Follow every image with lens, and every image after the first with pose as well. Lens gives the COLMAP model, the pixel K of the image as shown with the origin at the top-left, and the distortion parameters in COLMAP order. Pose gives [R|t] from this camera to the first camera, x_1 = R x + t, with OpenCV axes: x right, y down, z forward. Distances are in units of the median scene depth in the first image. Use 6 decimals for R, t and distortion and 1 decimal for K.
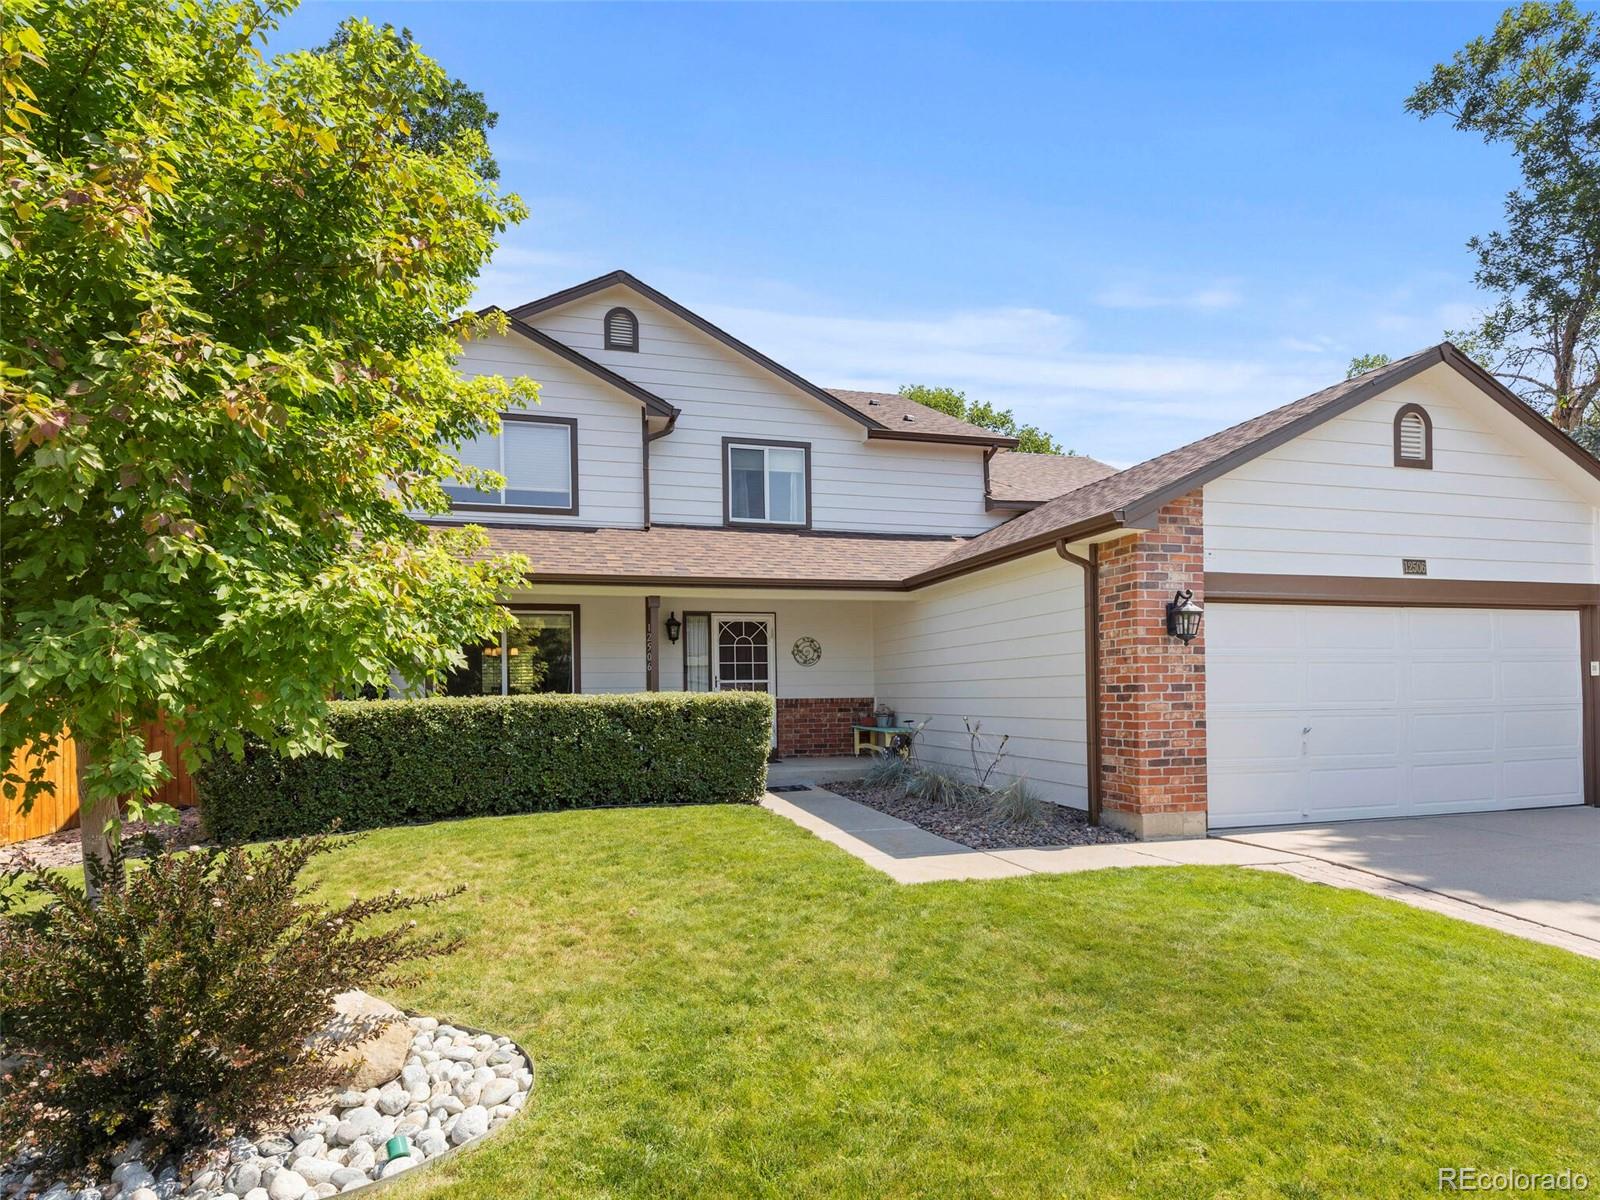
lens RADIAL K [[855.2, 0, 799.8], [0, 855.2, 684.0], [0, 0, 1]] dist [0.007232, -0.000516]
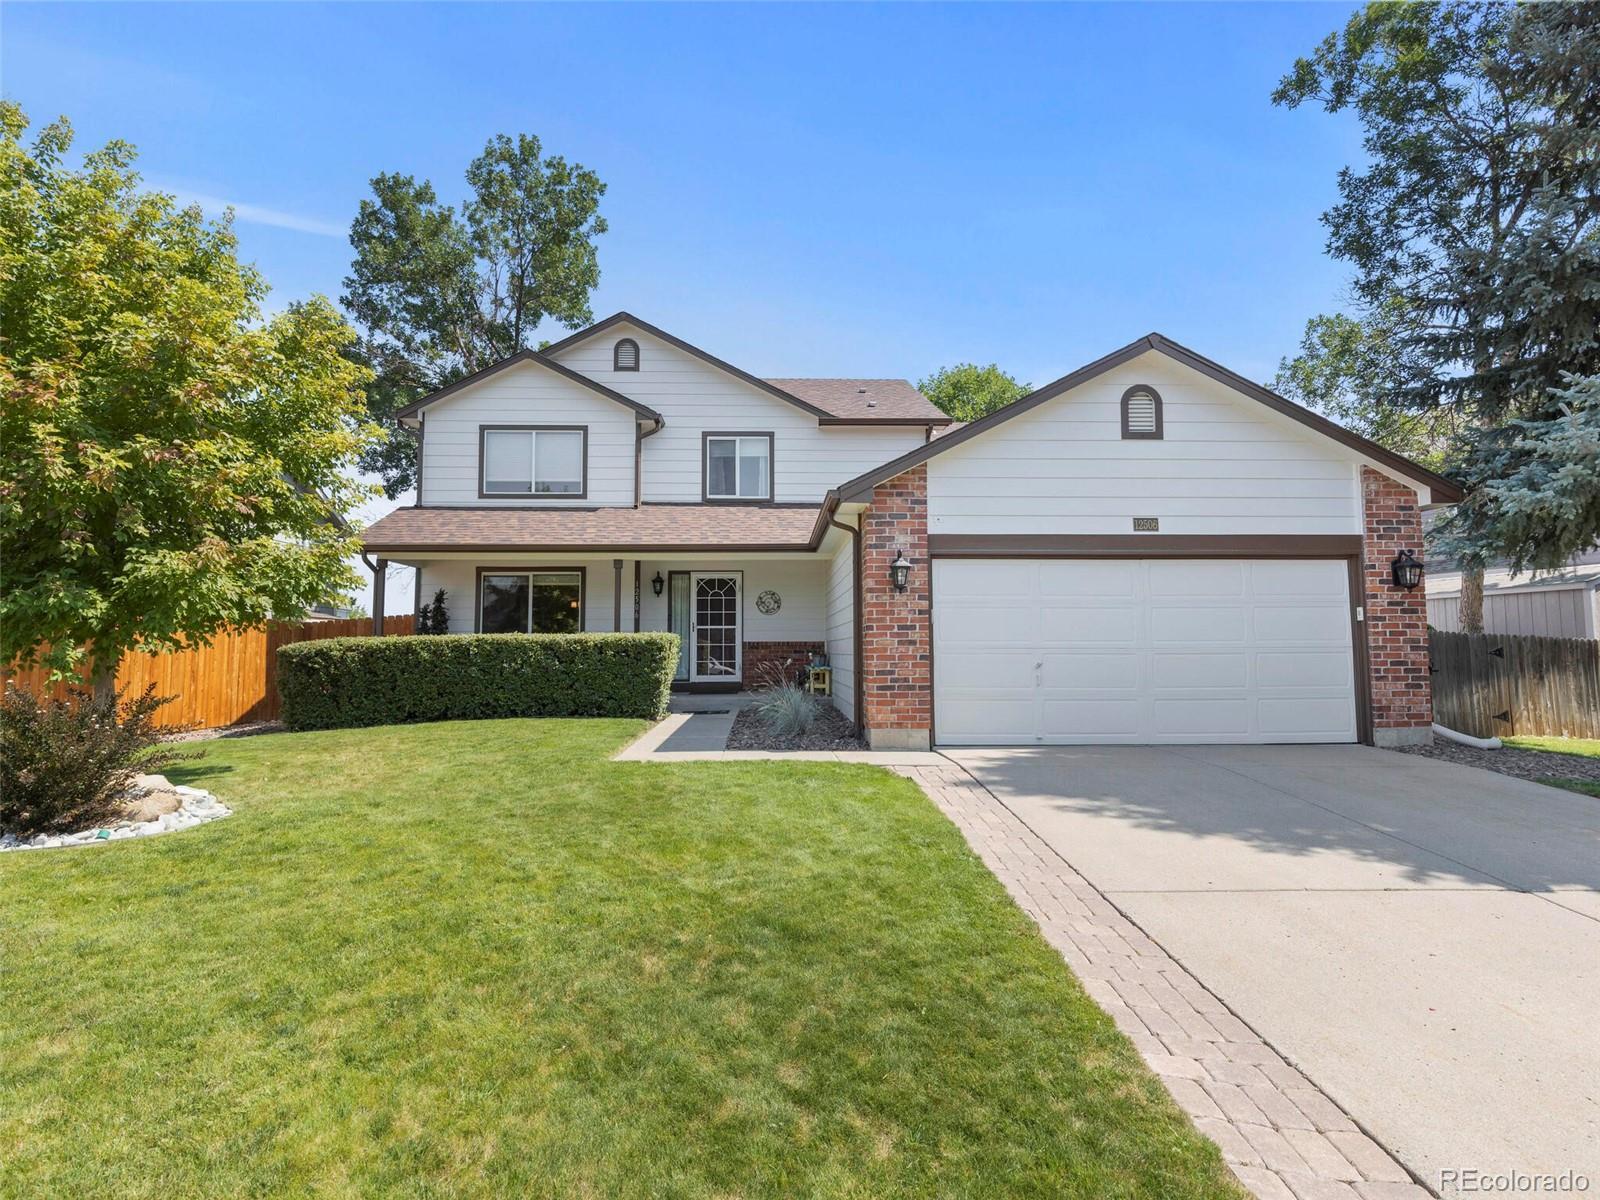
lens RADIAL K [[823.4, 0, 807.4], [0, 823.4, 592.9], [0, 0, 1]] dist [0.005167, -0.002292]
pose [[0.967612, -0.007482, -0.252332, 0.381937], [-0.006624, 0.998464, -0.055004, 0.013004], [0.252356, 0.054894, 0.966076, -0.119431]]
